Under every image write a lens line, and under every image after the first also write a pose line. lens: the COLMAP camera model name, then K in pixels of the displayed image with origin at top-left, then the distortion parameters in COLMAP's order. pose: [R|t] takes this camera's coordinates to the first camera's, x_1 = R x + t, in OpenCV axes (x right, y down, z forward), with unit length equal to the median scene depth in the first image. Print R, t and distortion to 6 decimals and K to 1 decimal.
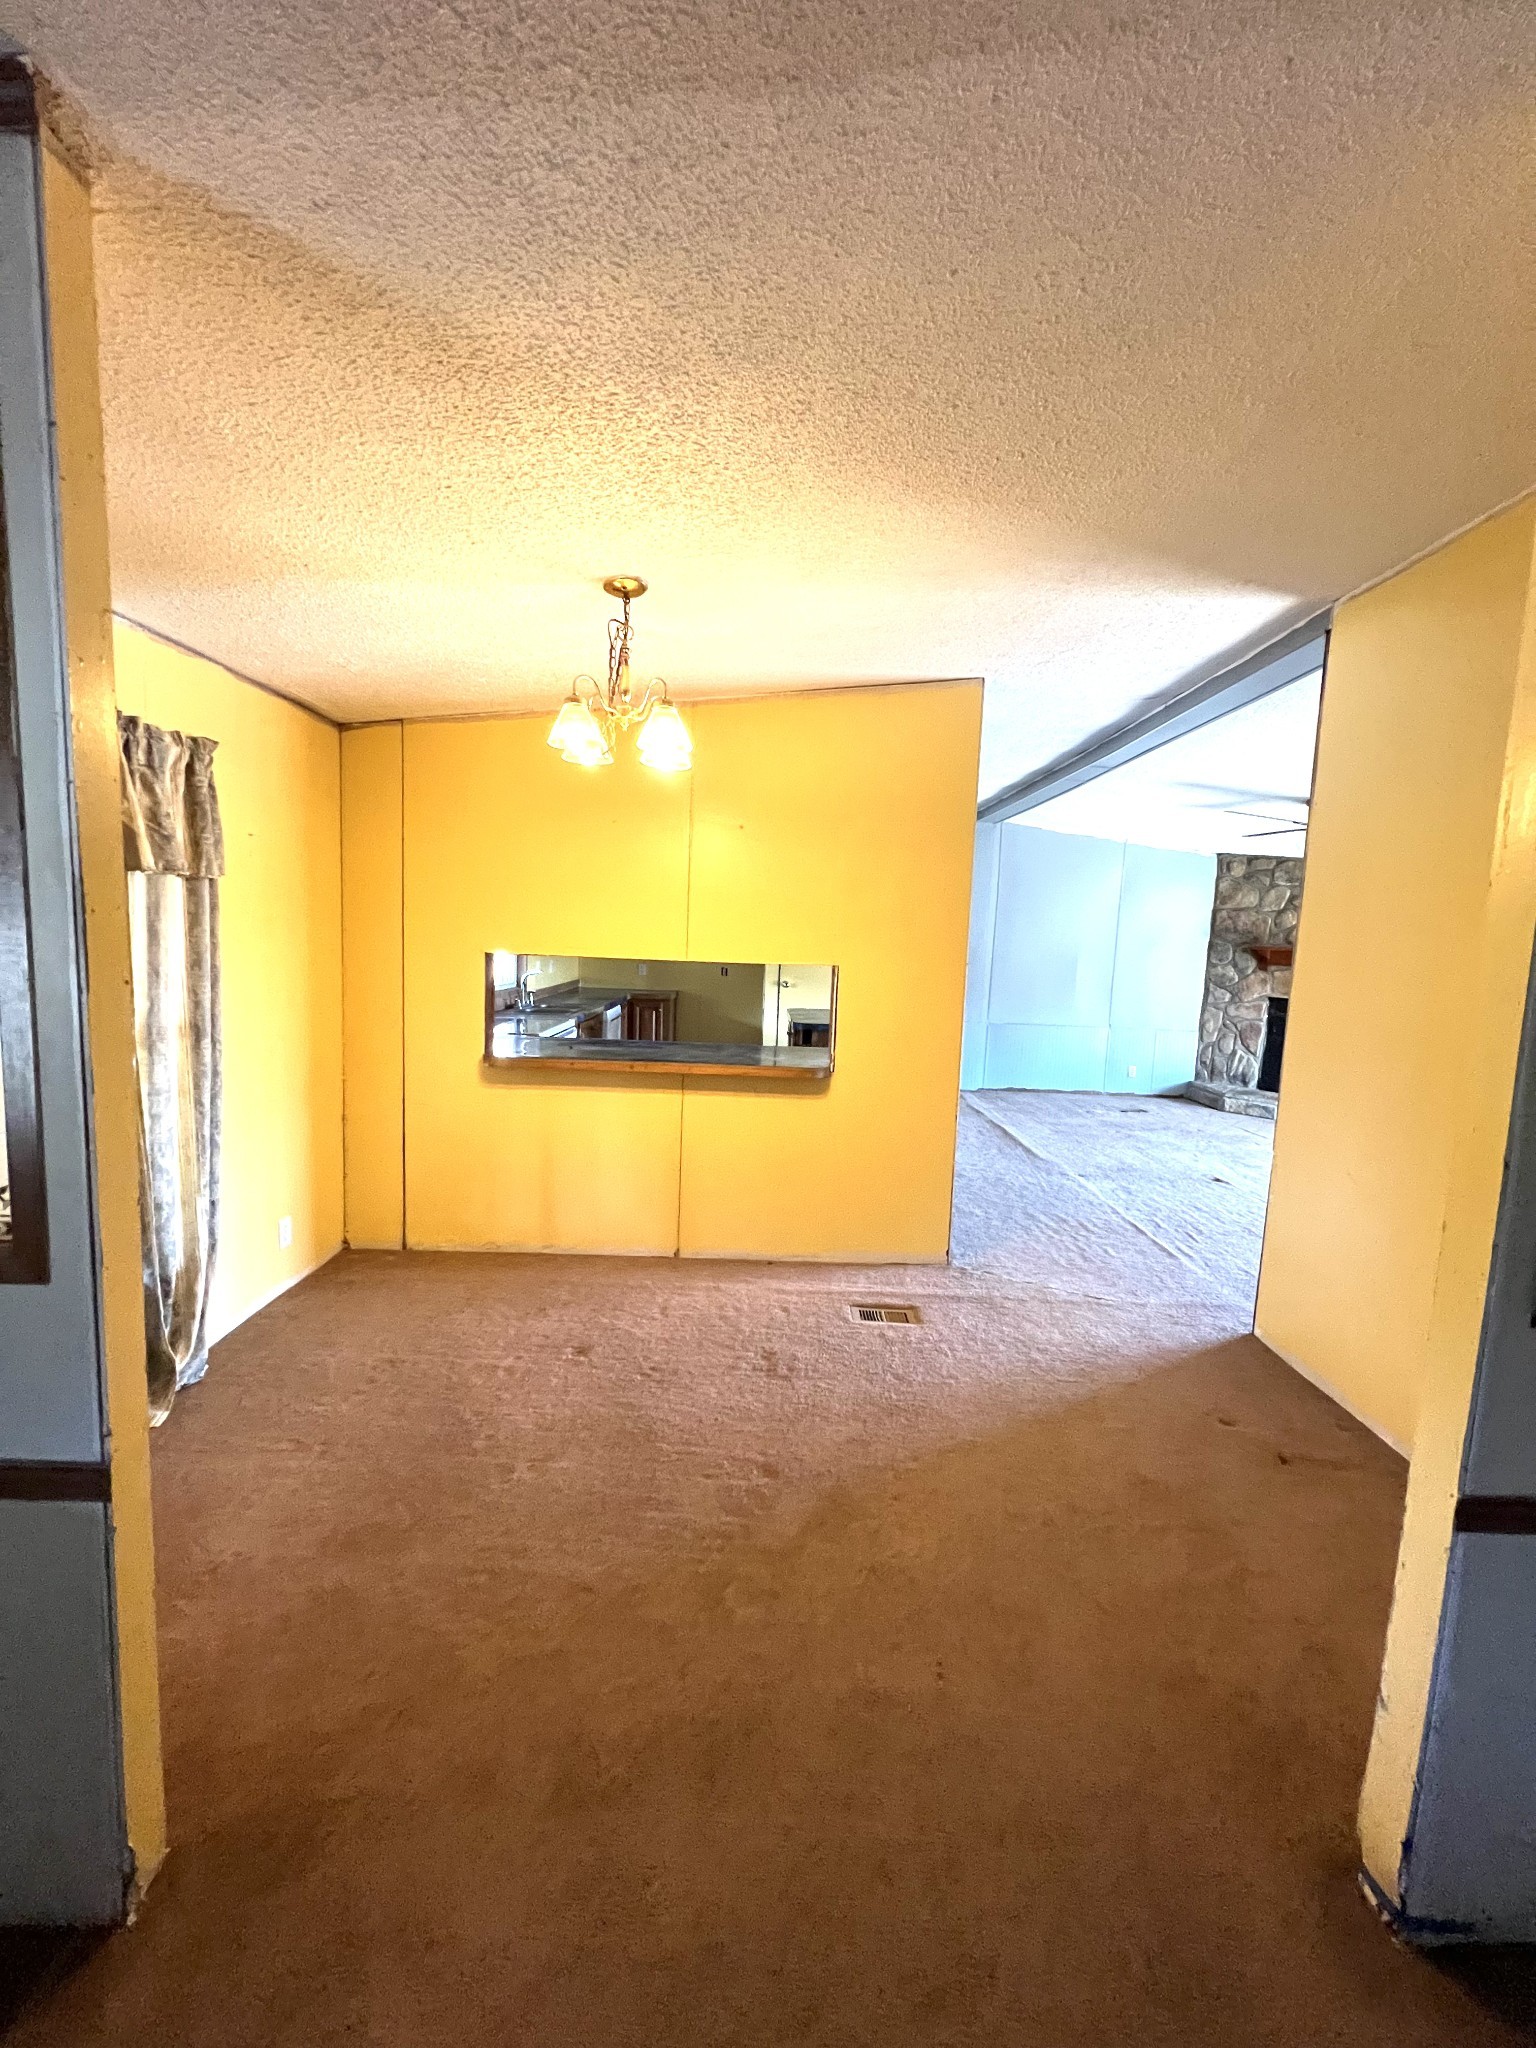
lens RADIAL K [[811.8, 0, 771.8], [0, 811.8, 1018.3], [0, 0, 1]] dist [-0.001847, 0.000345]
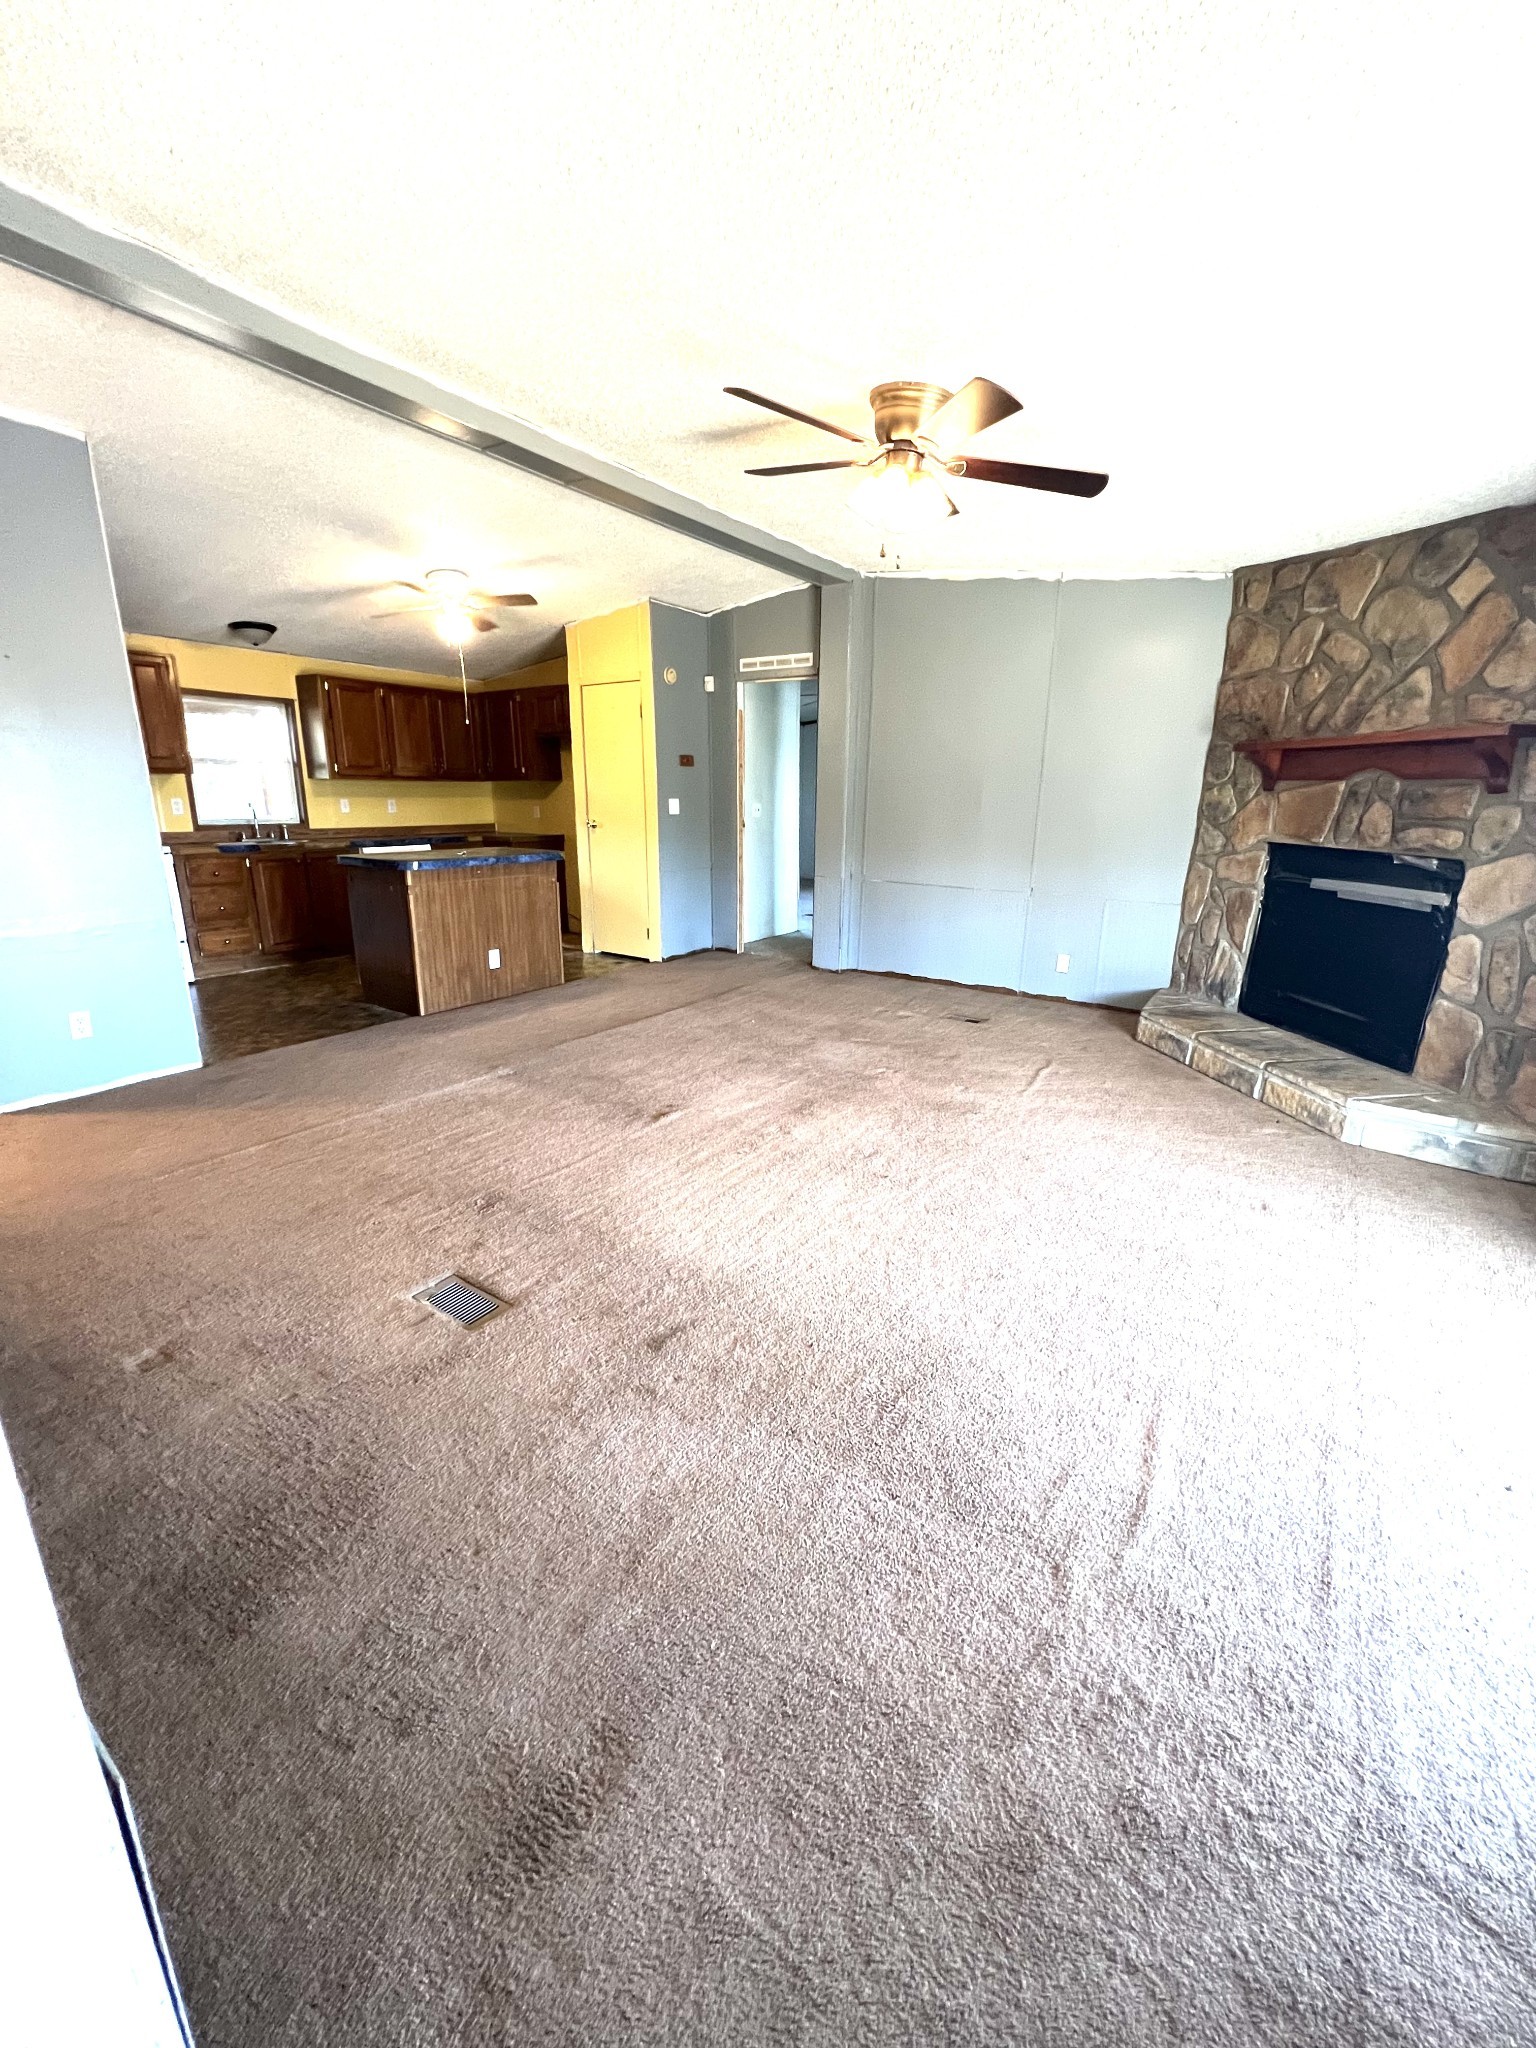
lens RADIAL K [[811.8, 0, 761.3], [0, 811.8, 1026.0], [0, 0, 1]] dist [-0.001847, 0.000345]
pose [[0.836157, 0.124998, -0.534057, 0.623534], [-0.039005, 0.984771, 0.169422, 0.015478], [0.547101, -0.120833, 0.828299, 0.353300]]
